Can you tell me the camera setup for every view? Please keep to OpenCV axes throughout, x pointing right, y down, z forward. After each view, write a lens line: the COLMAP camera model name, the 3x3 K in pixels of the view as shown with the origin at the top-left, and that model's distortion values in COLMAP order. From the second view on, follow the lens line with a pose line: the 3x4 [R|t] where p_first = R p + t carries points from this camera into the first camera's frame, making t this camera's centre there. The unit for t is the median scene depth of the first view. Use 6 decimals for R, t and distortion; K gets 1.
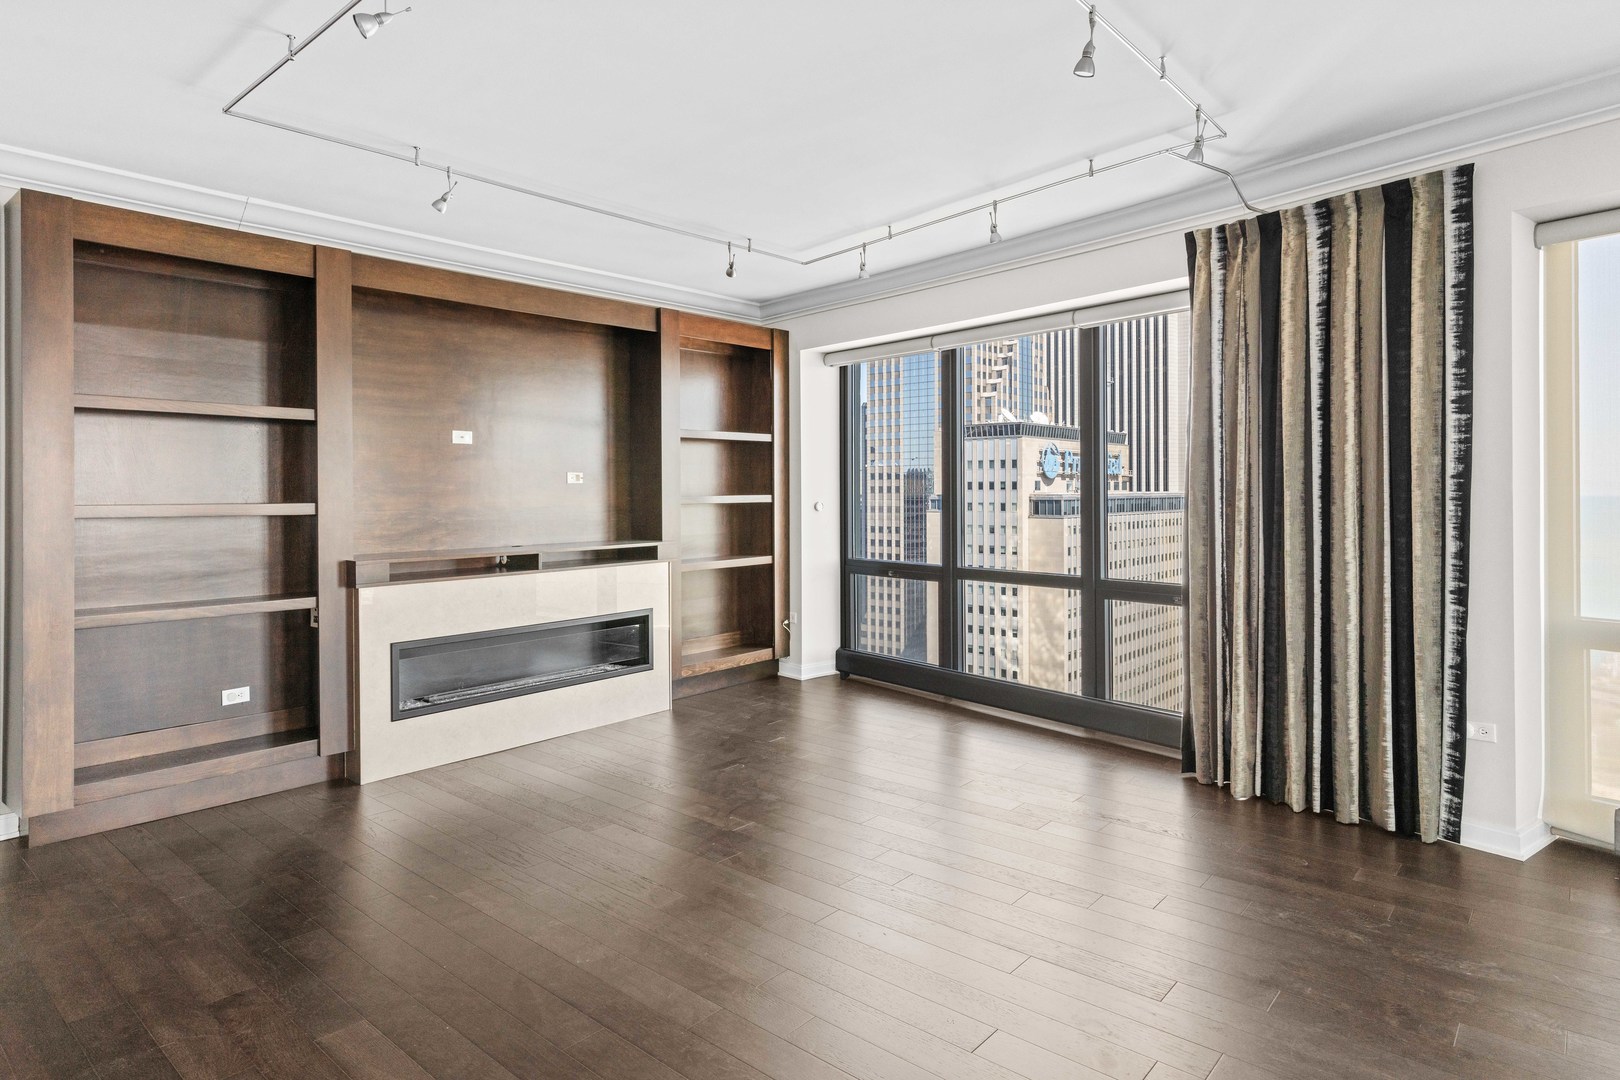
lens RADIAL K [[911.1, 0, 814.0], [0, 911.1, 481.9], [0, 0, 1]] dist [-0.002171, 0.000051]
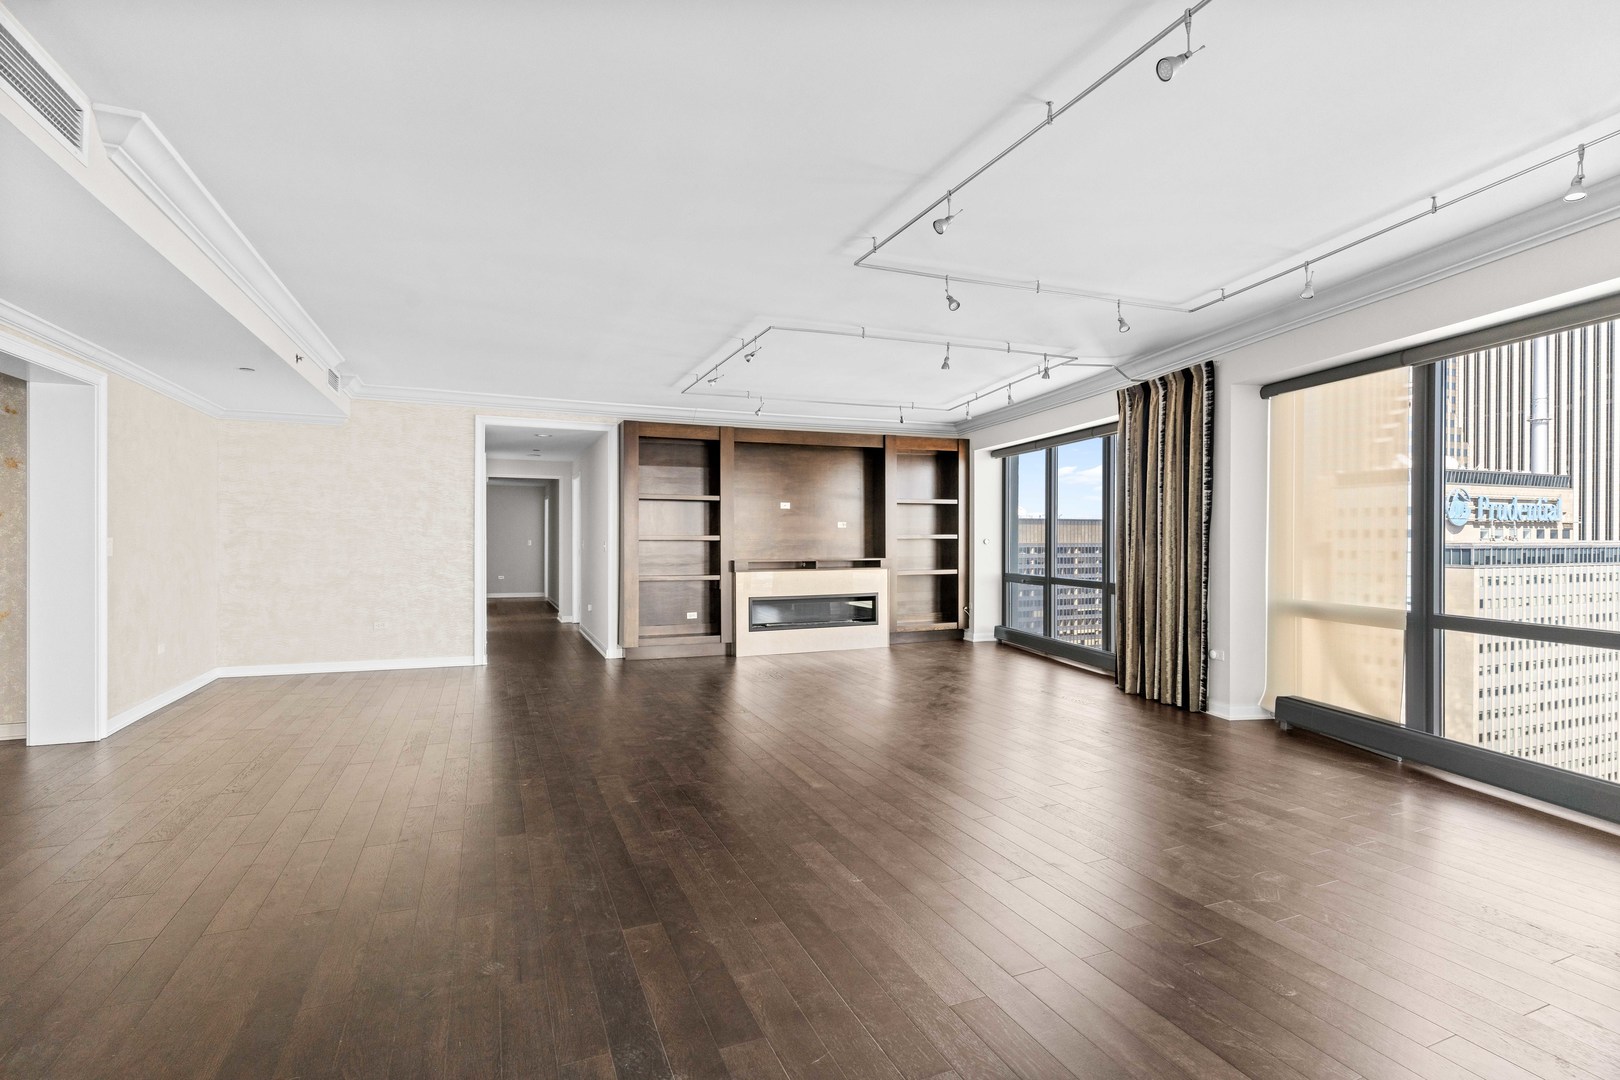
lens RADIAL K [[779.9, 0, 805.2], [0, 779.9, 526.1], [0, 0, 1]] dist [0.002167, 0.000177]
pose [[0.889948, -0.001882, -0.456058, 0.493619], [-0.000336, 0.999989, -0.004781, 0.006933], [0.456062, 0.004408, 0.889937, -0.603913]]
